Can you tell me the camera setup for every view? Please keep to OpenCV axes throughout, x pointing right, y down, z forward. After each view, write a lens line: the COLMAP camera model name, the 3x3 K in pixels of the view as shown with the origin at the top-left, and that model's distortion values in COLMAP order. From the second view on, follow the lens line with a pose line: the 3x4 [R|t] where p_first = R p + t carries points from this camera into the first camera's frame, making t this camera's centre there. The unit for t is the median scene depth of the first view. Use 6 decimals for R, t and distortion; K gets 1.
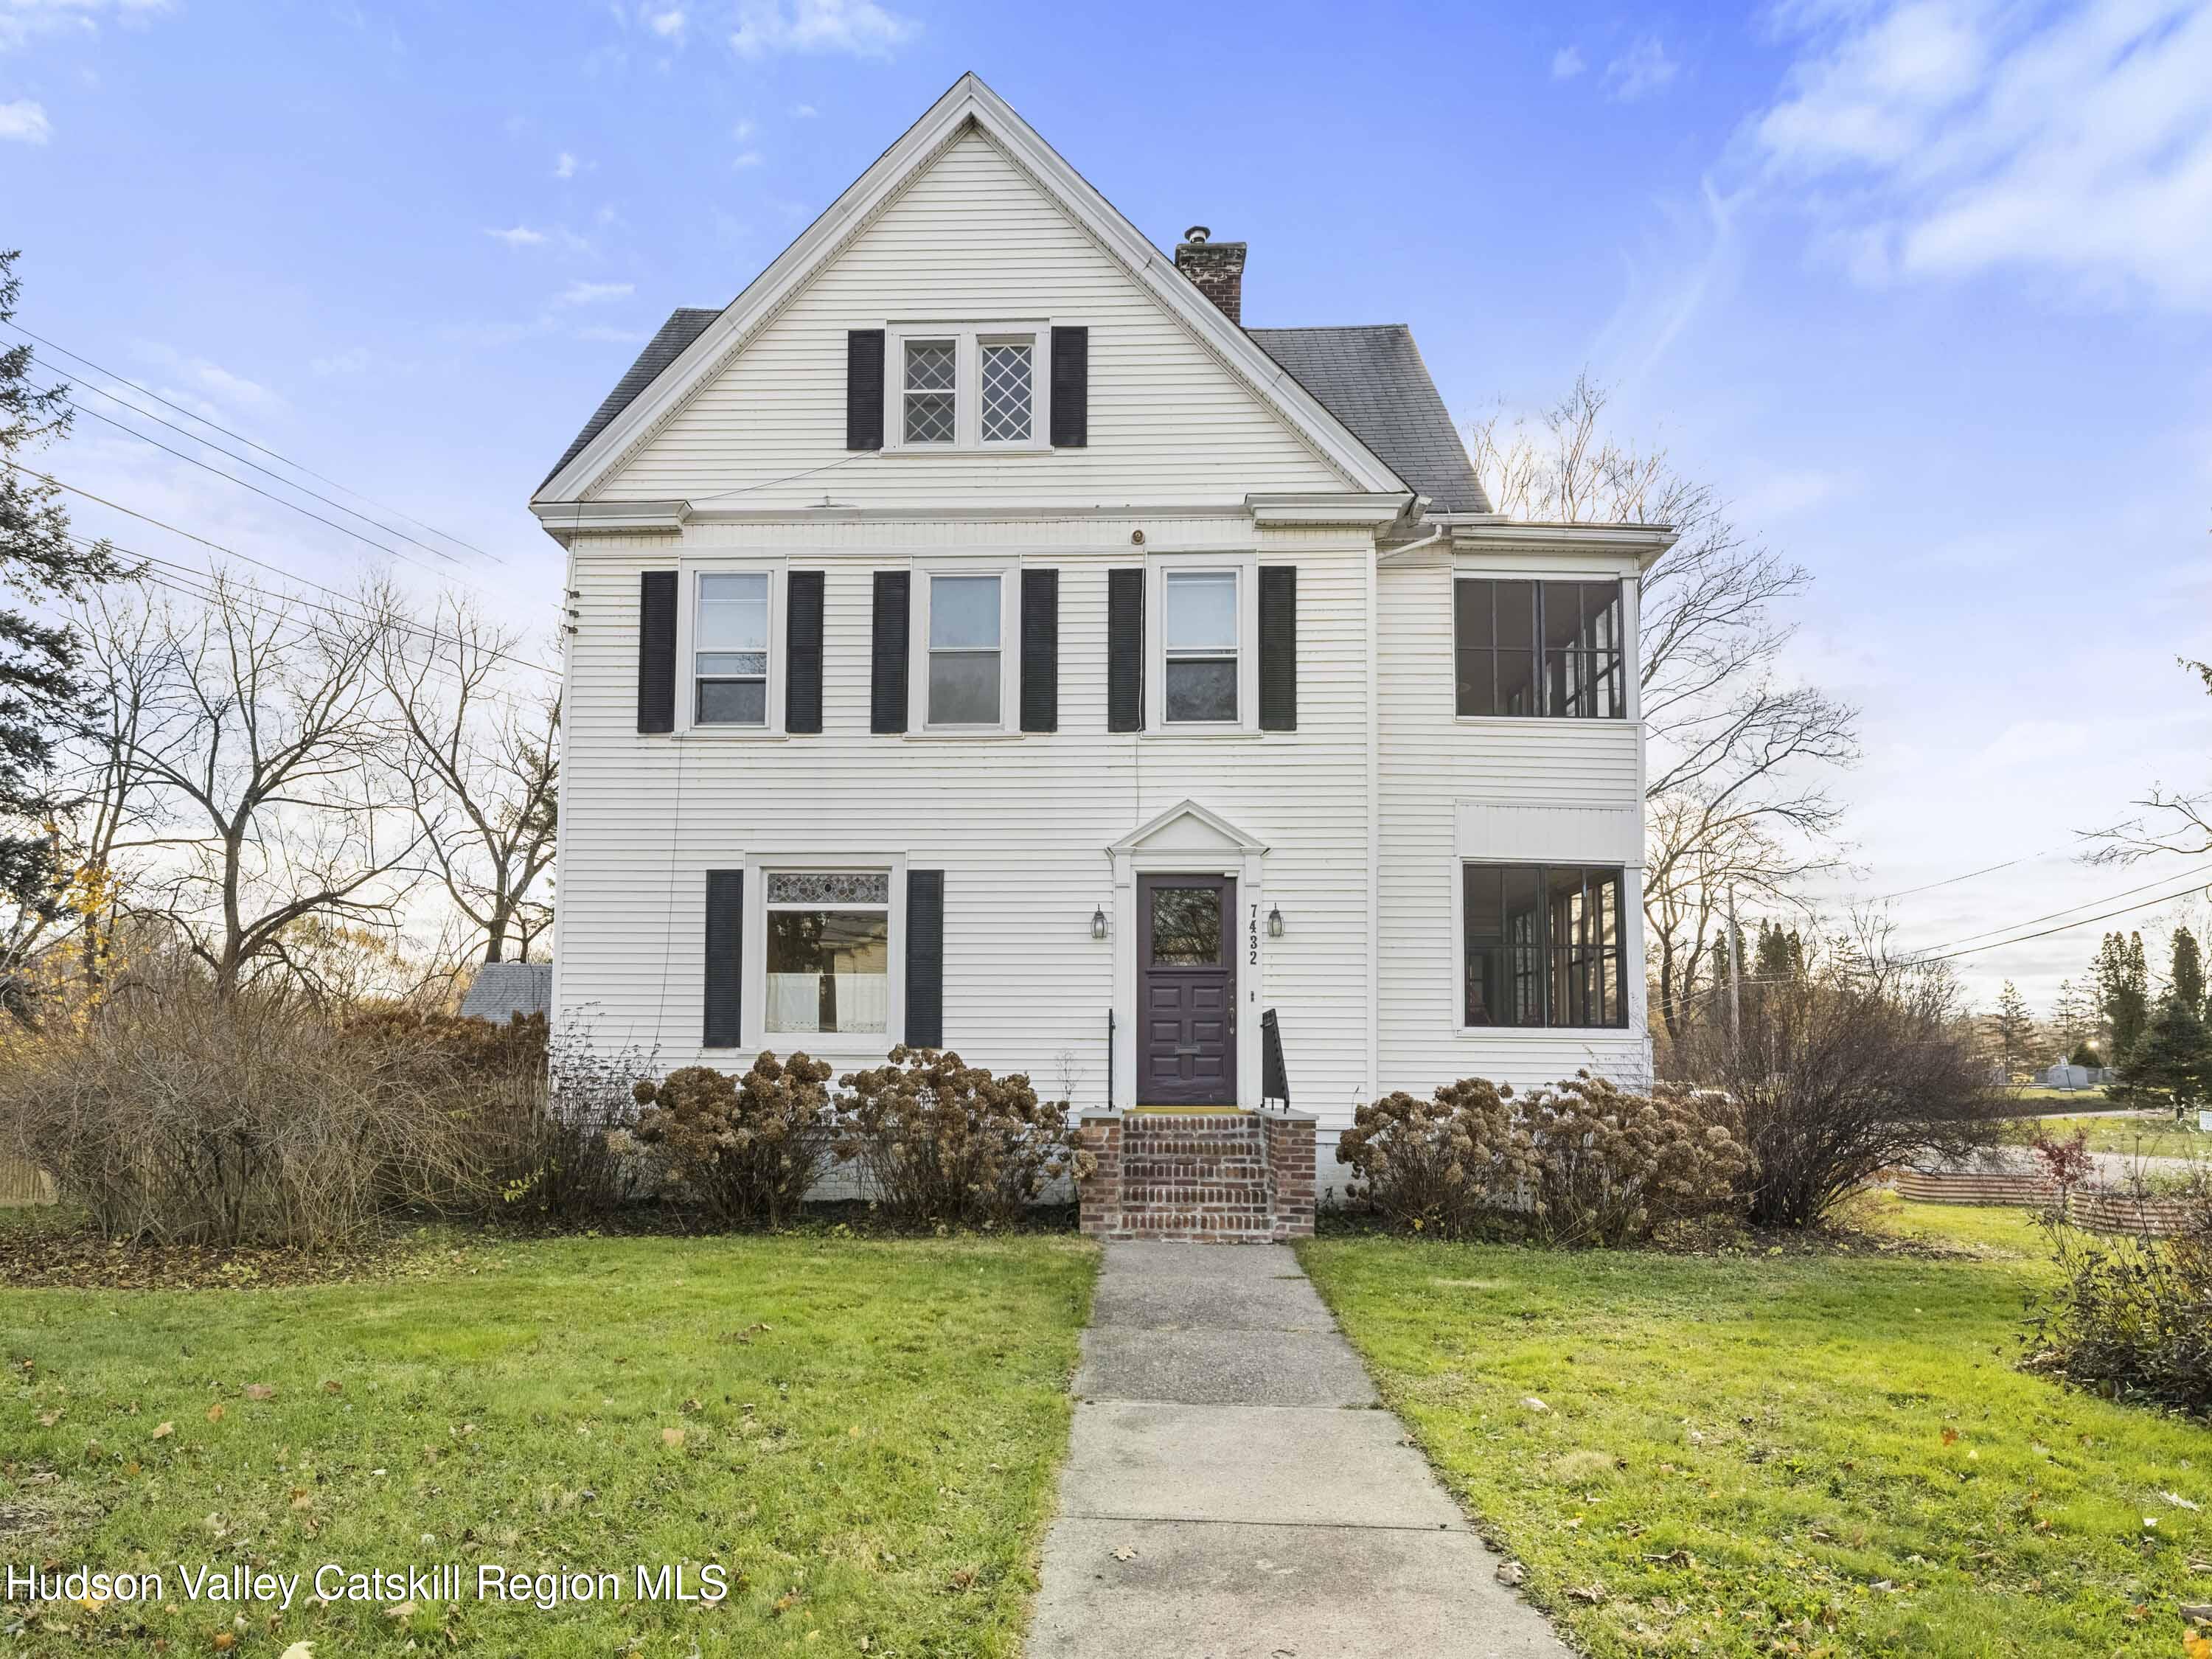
lens RADIAL K [[1341.5, 0, 1115.7], [0, 1341.5, 823.2], [0, 0, 1]] dist [-0.004452, 0.000790]
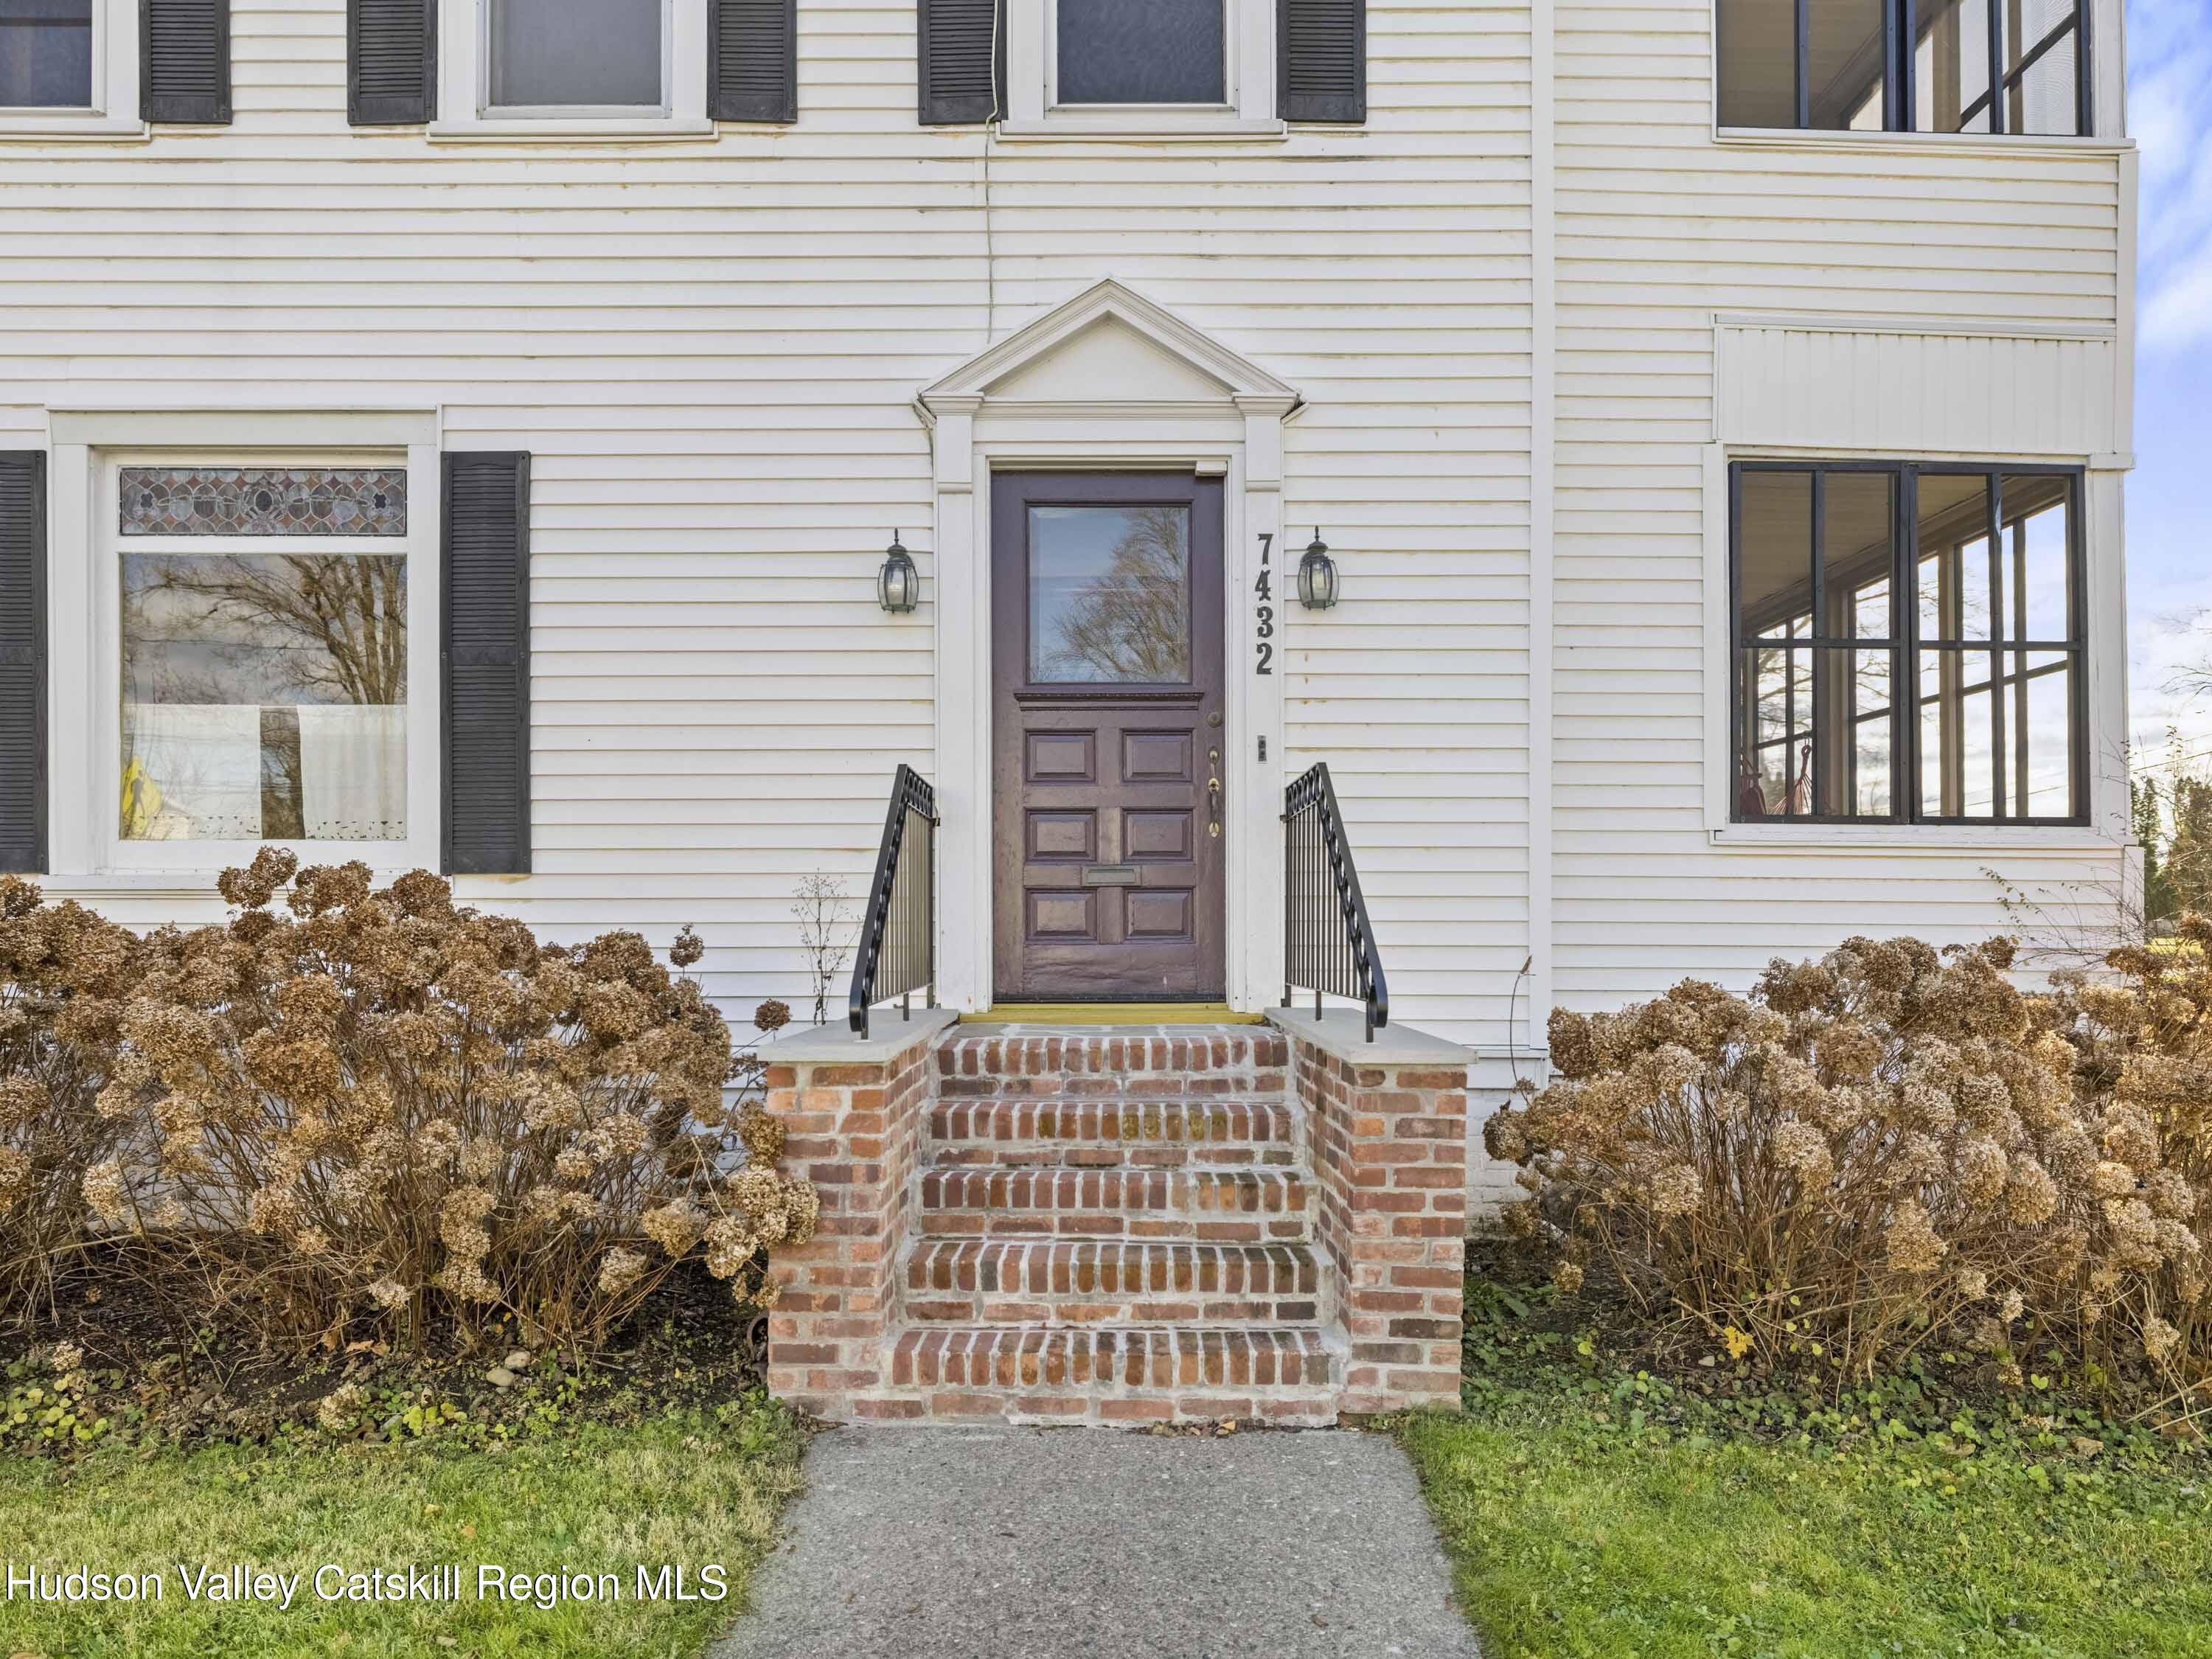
lens RADIAL K [[1239.7, 0, 1095.8], [0, 1239.7, 768.0], [0, 0, 1]] dist [0.005867, 0.000694]
pose [[0.999976, -0.005985, -0.003434, 0.051409], [0.006163, 0.998498, 0.054447, 0.115805], [0.003103, -0.054466, 0.998511, 0.617742]]
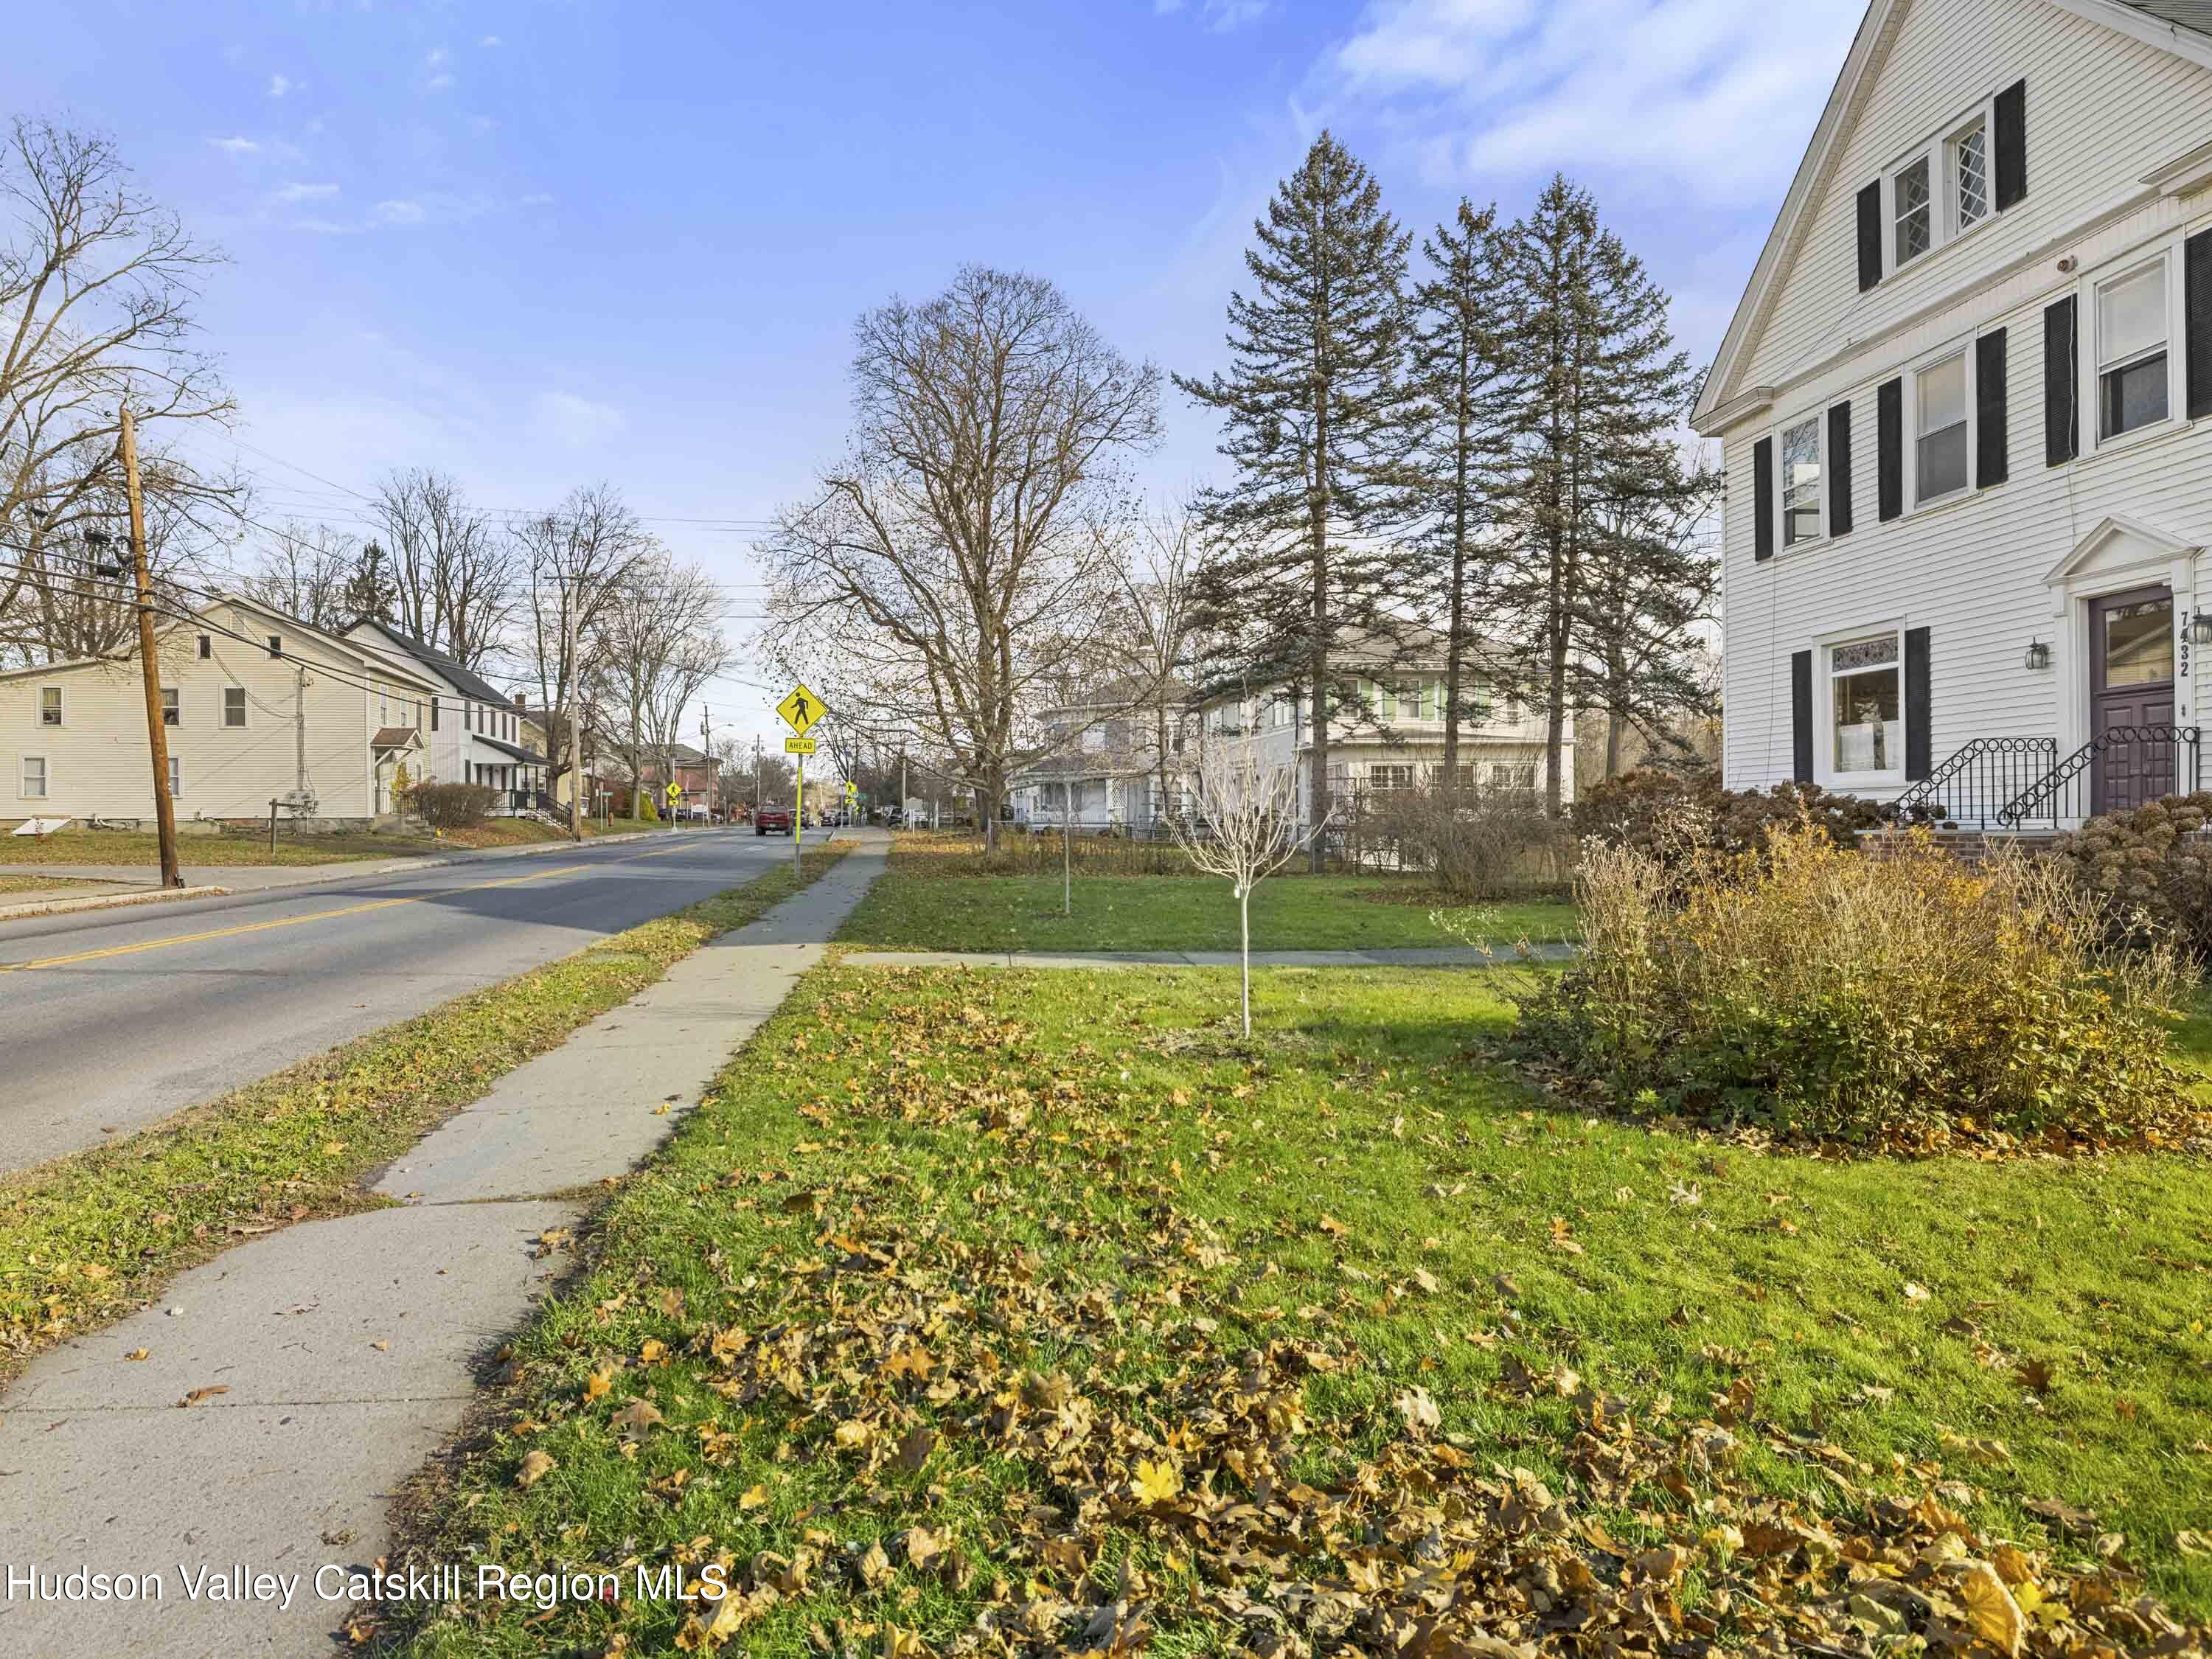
lens RADIAL K [[1341.5, 0, 1115.7], [0, 1341.5, 823.2], [0, 0, 1]] dist [-0.004452, 0.000790]
pose [[0.141267, -0.007062, -0.989946, 0.936925], [0.074891, 0.997185, 0.003574, 0.151481], [0.987135, -0.074643, 0.141398, 0.129735]]
